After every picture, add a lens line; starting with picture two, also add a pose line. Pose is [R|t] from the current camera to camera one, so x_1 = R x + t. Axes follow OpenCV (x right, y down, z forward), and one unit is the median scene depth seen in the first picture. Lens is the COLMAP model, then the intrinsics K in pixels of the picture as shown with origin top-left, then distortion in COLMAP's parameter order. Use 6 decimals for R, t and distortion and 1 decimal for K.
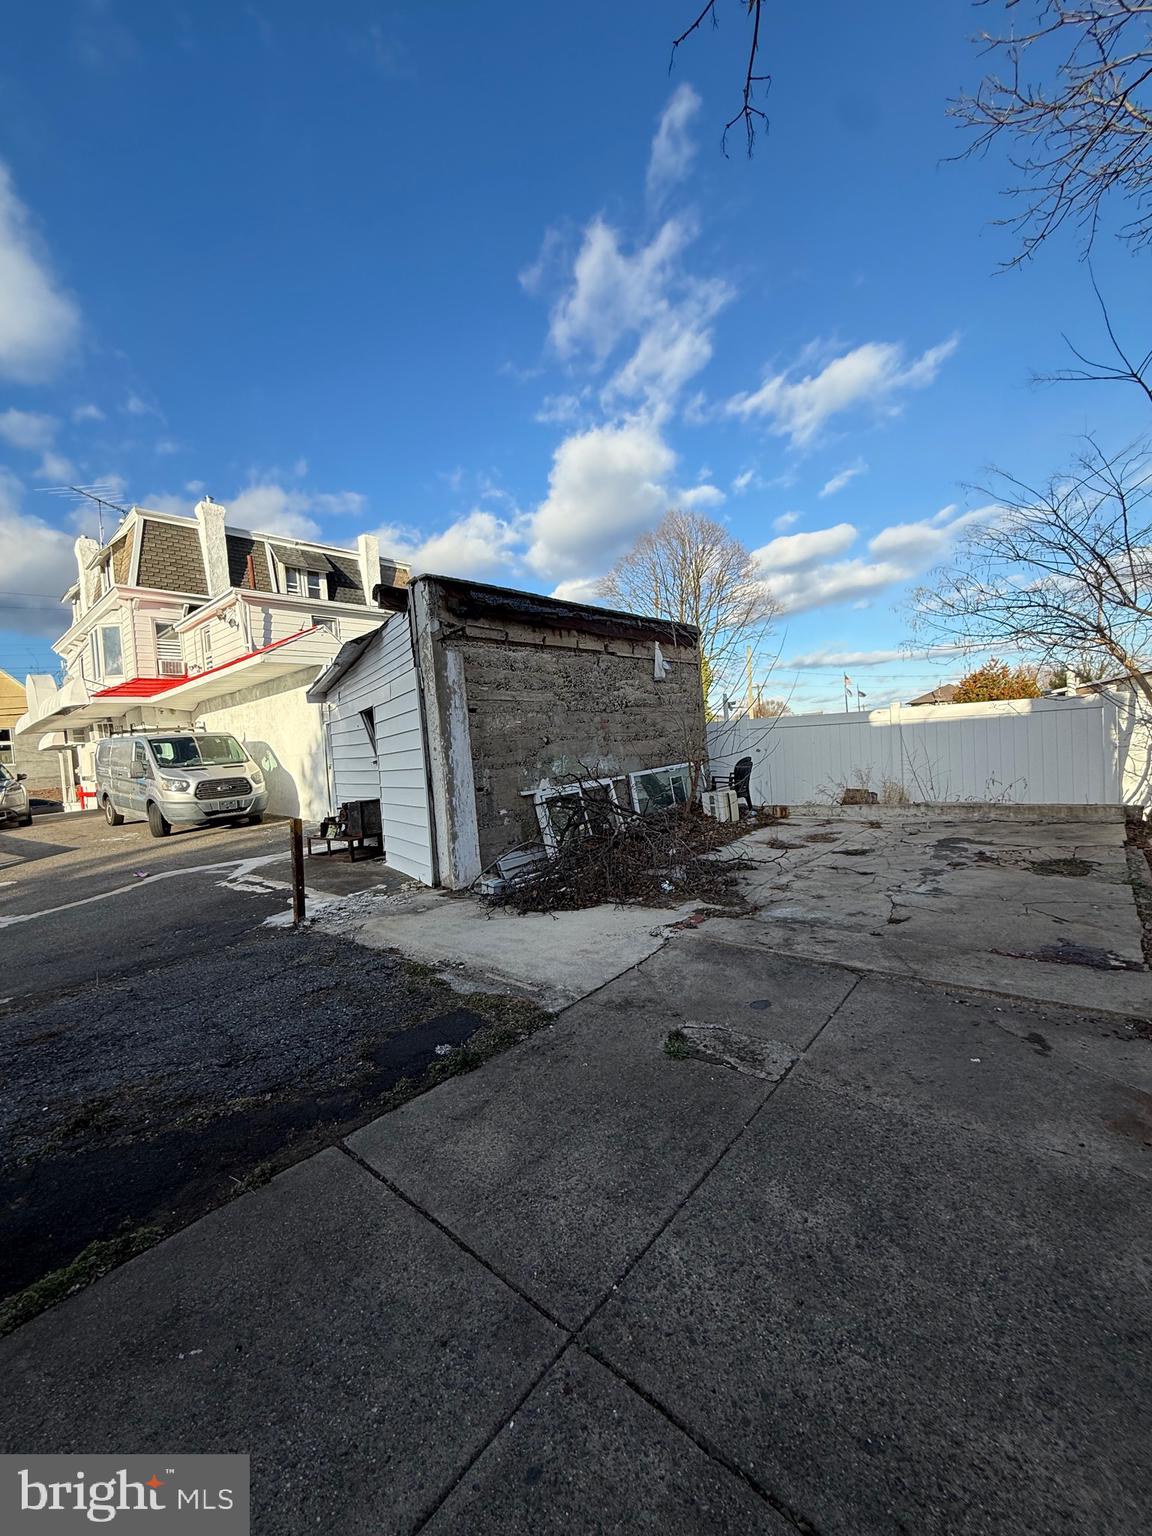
lens RADIAL K [[607.5, 0, 574.9], [0, 607.5, 762.4], [0, 0, 1]] dist [-0.001049, -0.000113]
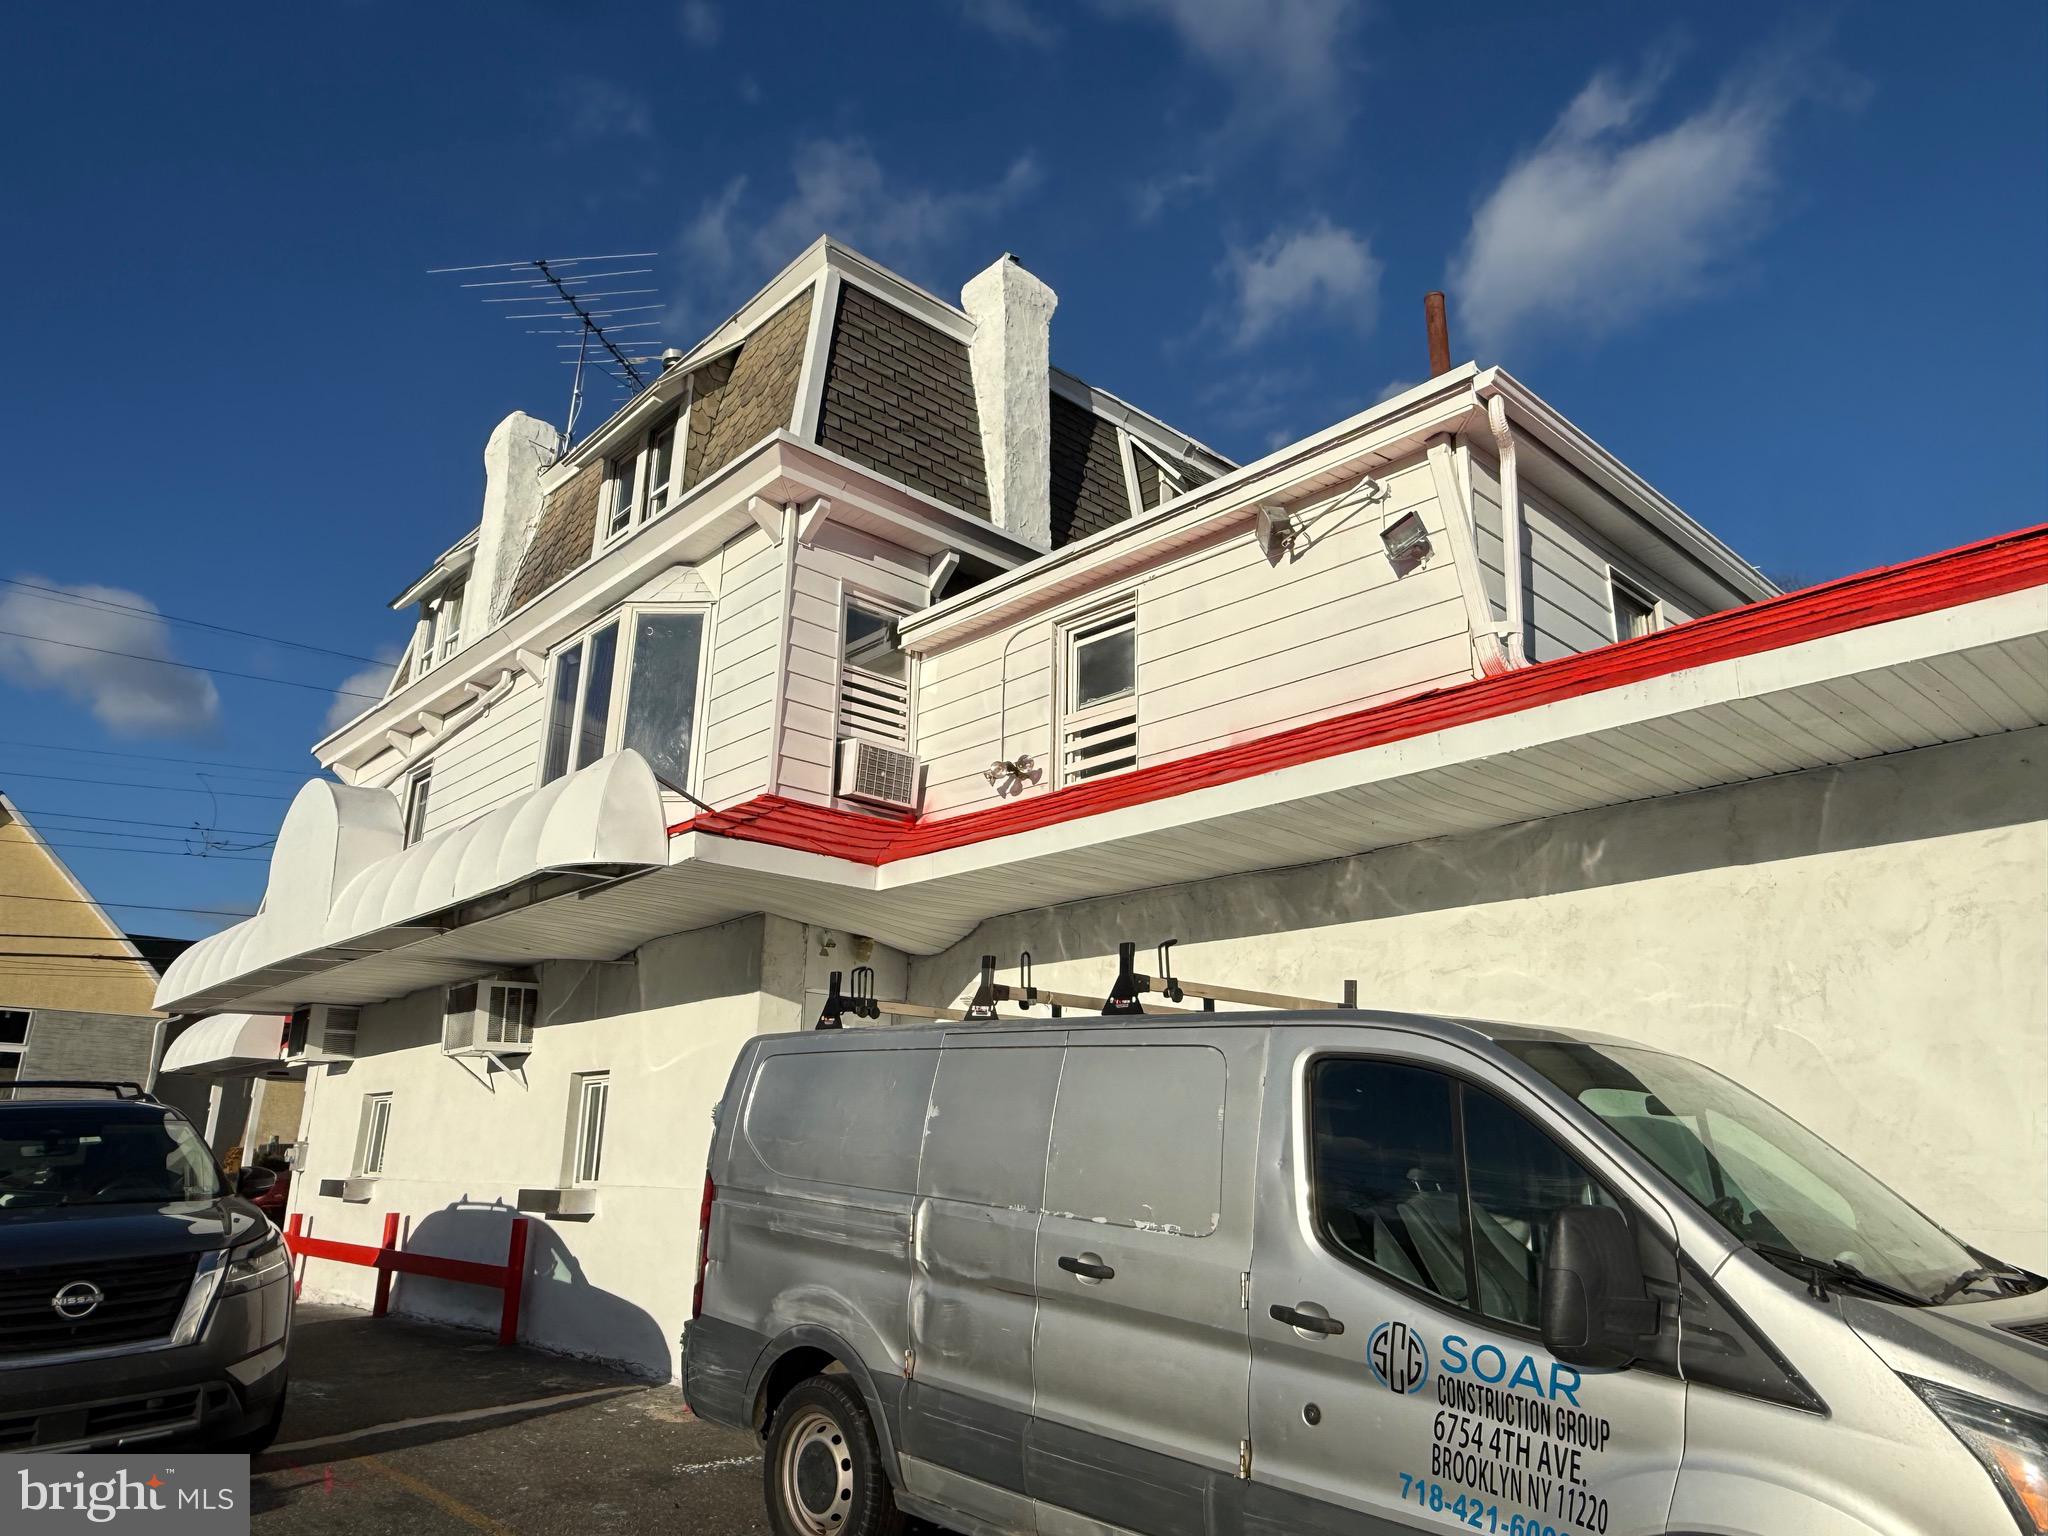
lens RADIAL K [[1309.0, 0, 1025.3], [0, 1309.0, 760.0], [0, 0, 1]] dist [-0.002191, -0.001028]
pose [[0.993880, 0.054329, -0.096178, -0.555731], [-0.081805, 0.947092, -0.310362, 0.000620], [0.074227, 0.316331, 0.945741, 0.495018]]
